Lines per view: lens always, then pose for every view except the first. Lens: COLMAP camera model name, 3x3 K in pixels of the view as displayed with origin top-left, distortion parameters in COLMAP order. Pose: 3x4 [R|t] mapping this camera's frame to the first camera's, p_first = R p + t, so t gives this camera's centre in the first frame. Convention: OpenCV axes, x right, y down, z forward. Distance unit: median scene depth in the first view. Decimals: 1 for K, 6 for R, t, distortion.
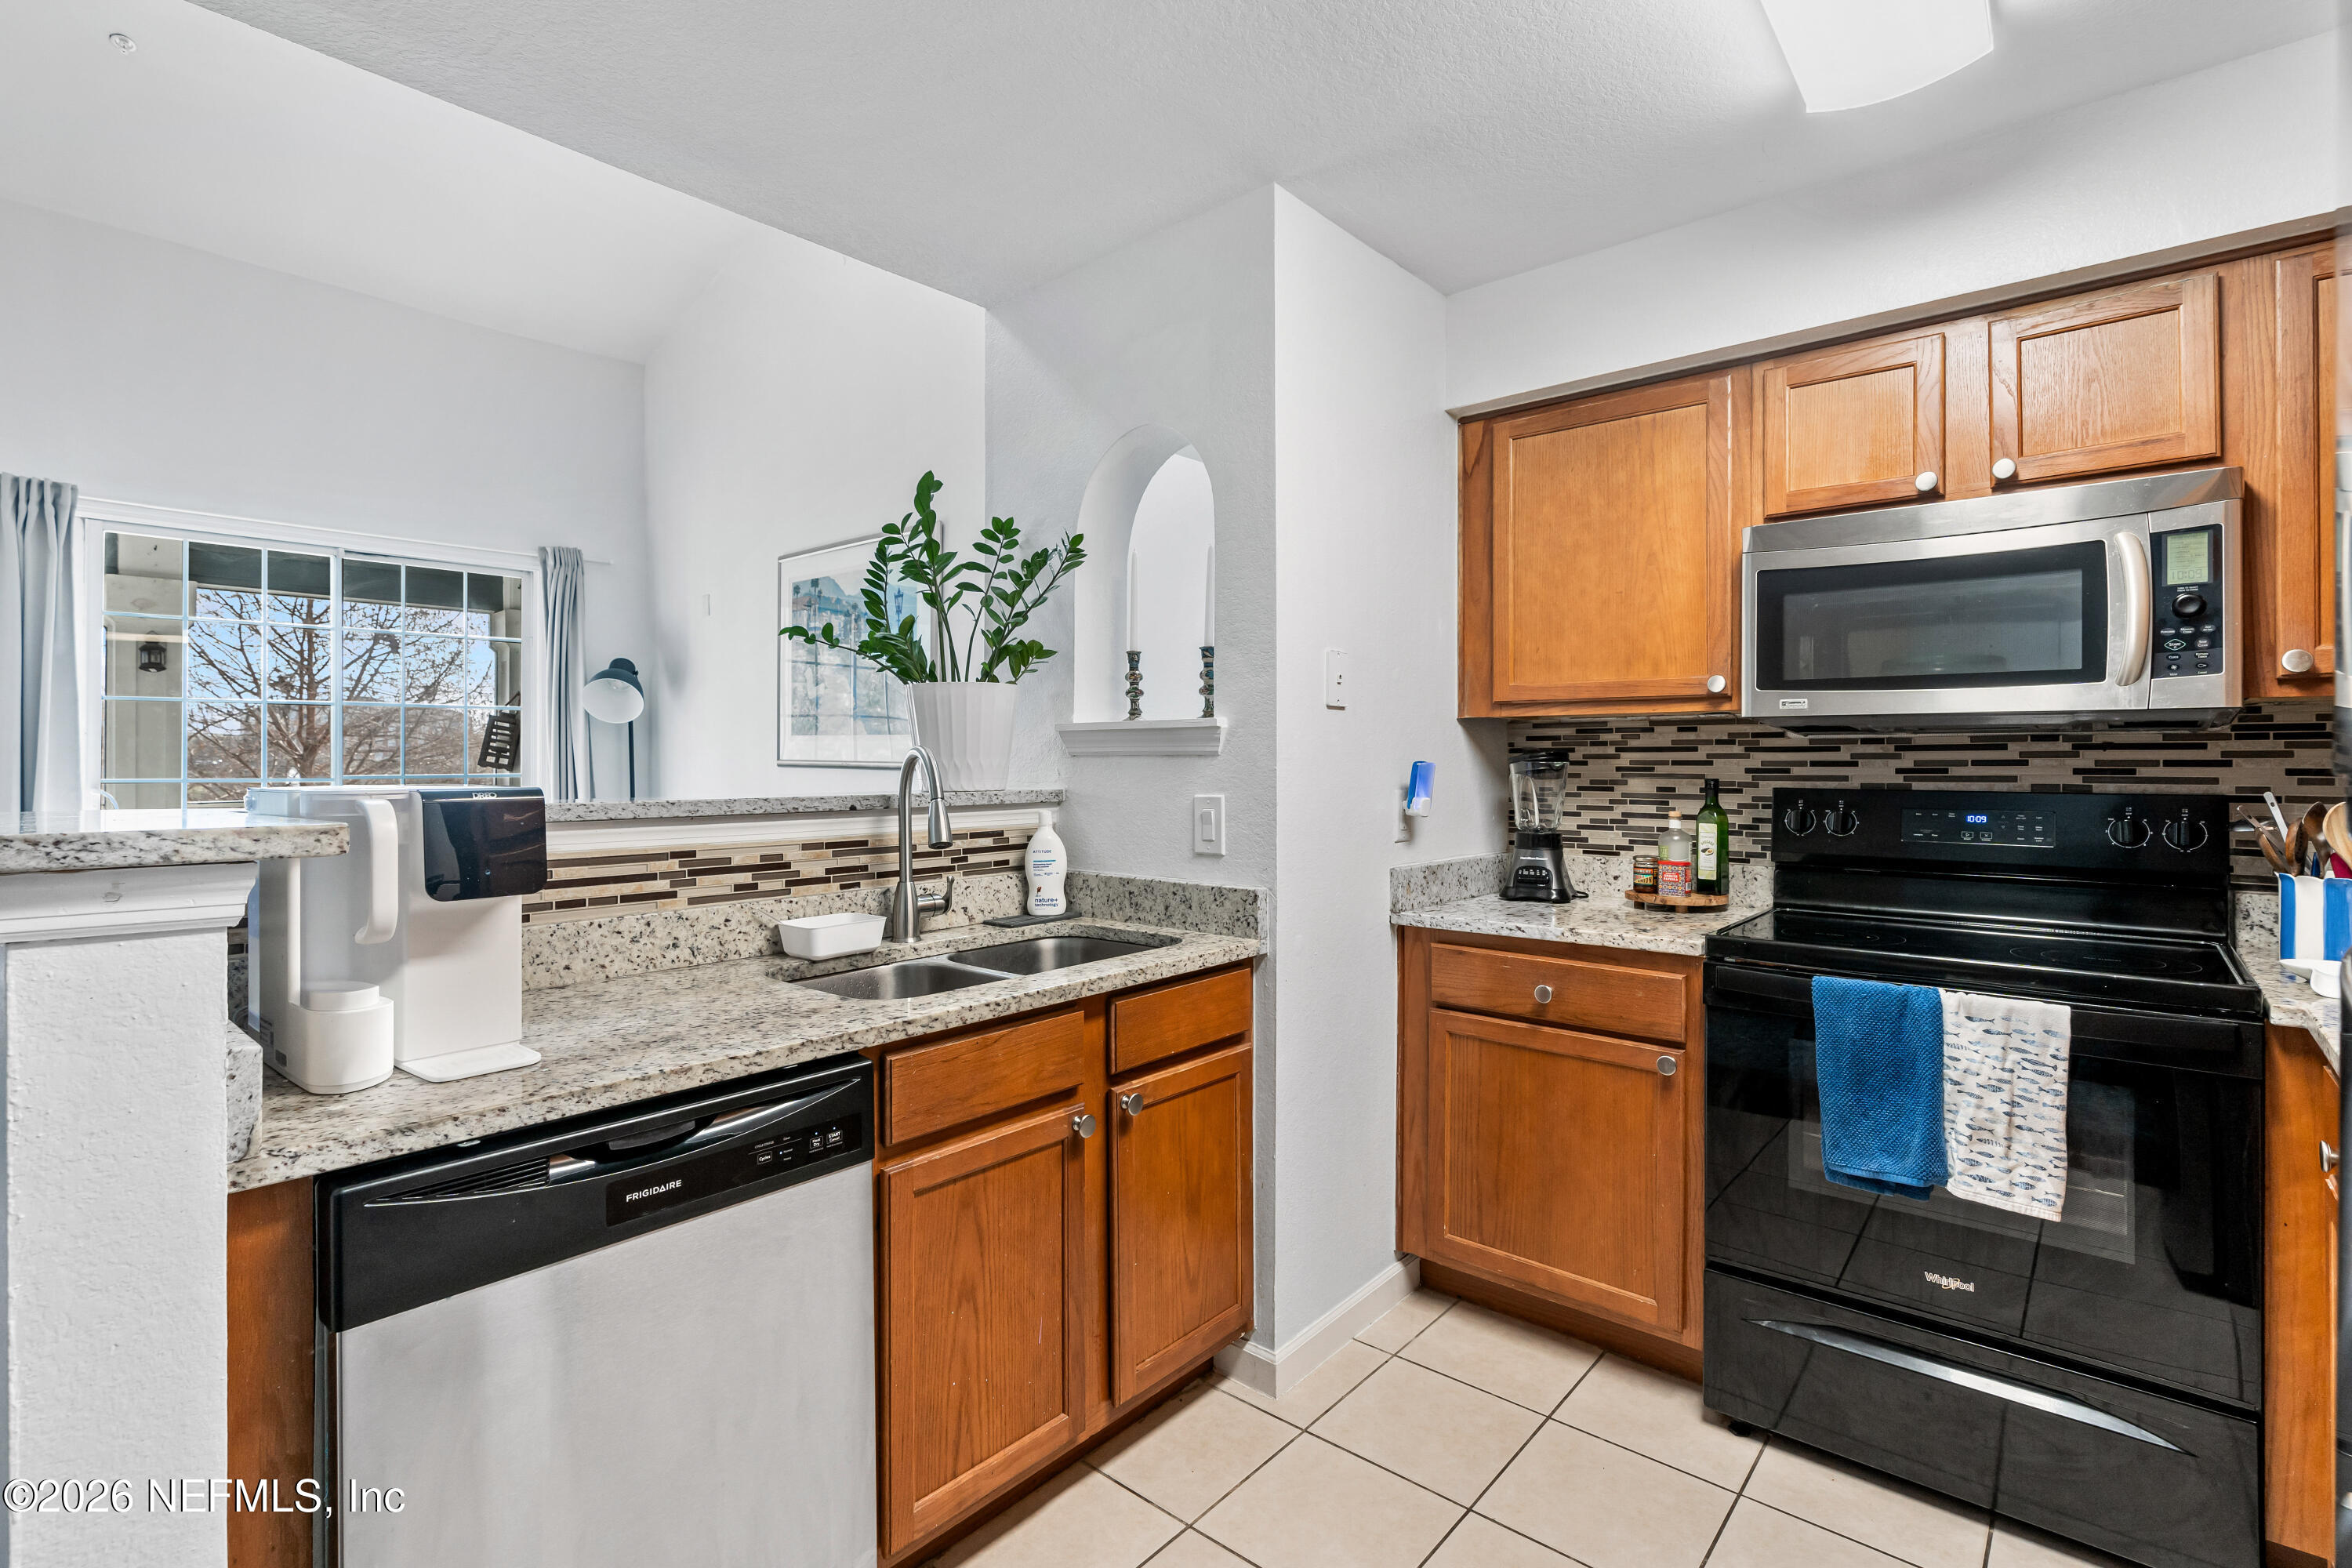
lens RADIAL K [[1082.1, 0, 1178.4], [0, 1082.1, 763.0], [0, 0, 1]] dist [-0.012498, 0.000189]
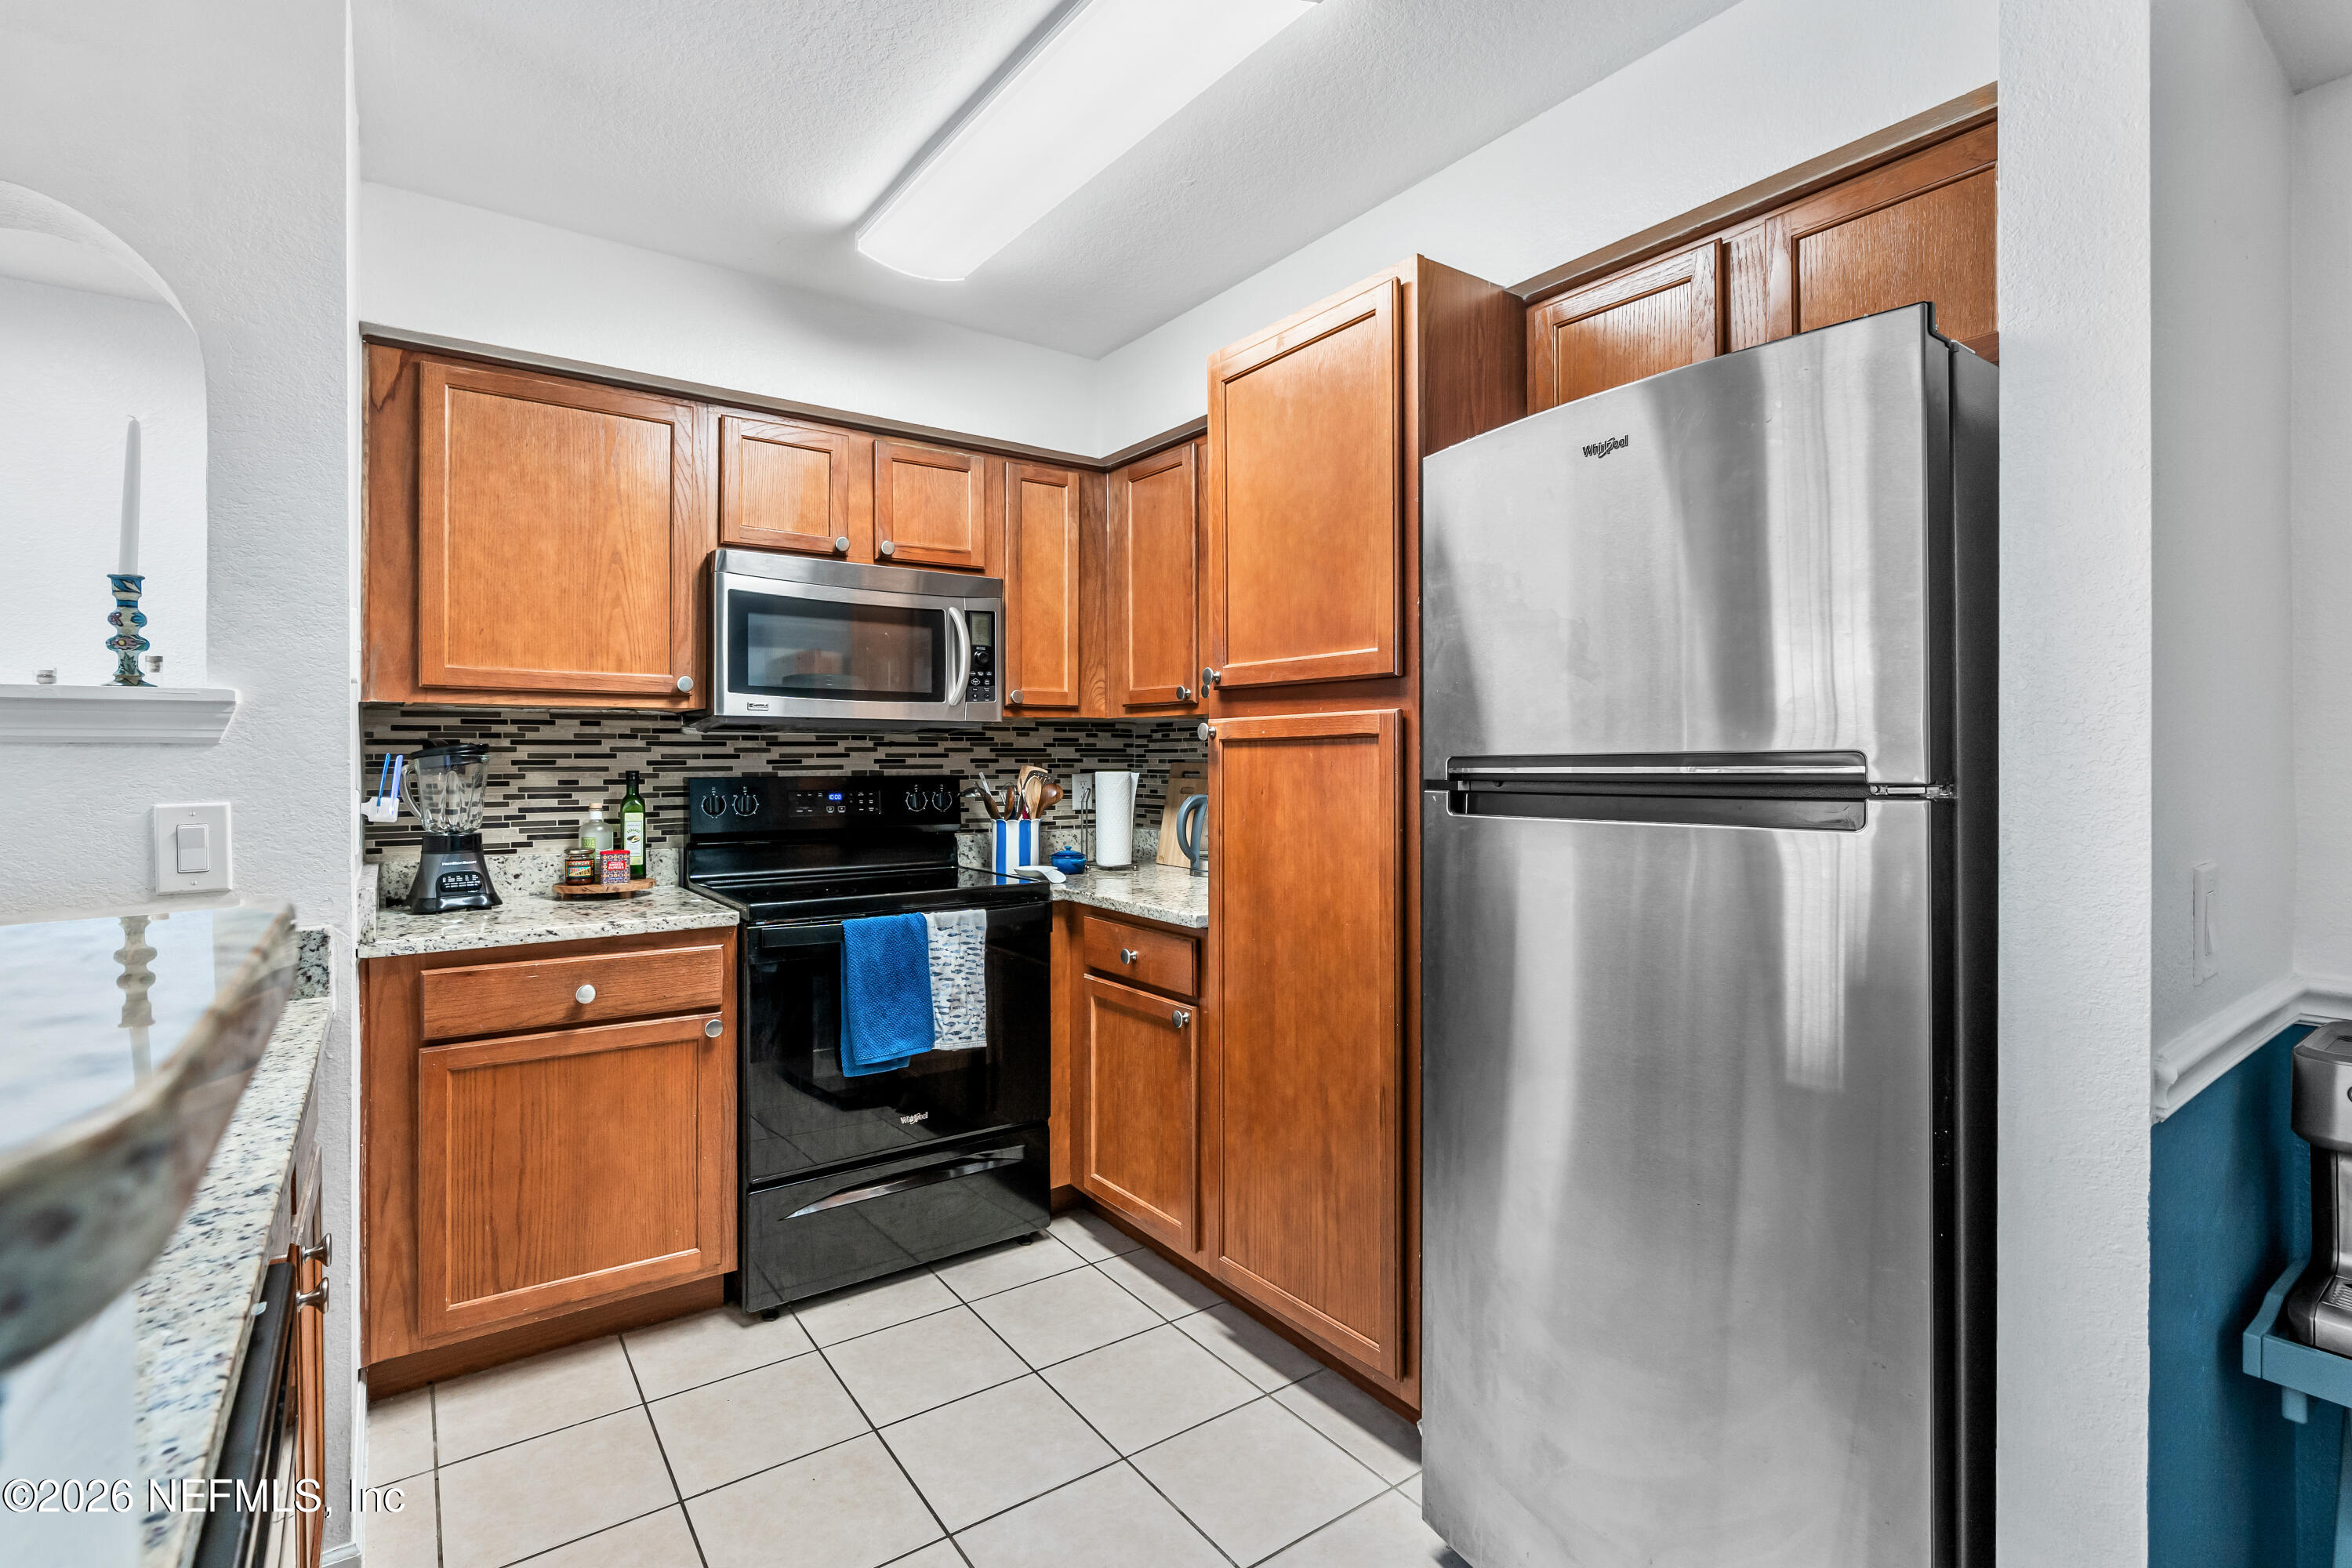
lens RADIAL K [[1082.1, 0, 1179.9], [0, 1082.1, 770.5], [0, 0, 1]] dist [-0.012498, 0.000189]
pose [[0.231455, -0.013934, 0.972746, -0.440898], [0.002505, 0.999903, 0.013727, 0.001182], [-0.972842, -0.000741, 0.231468, 0.238564]]
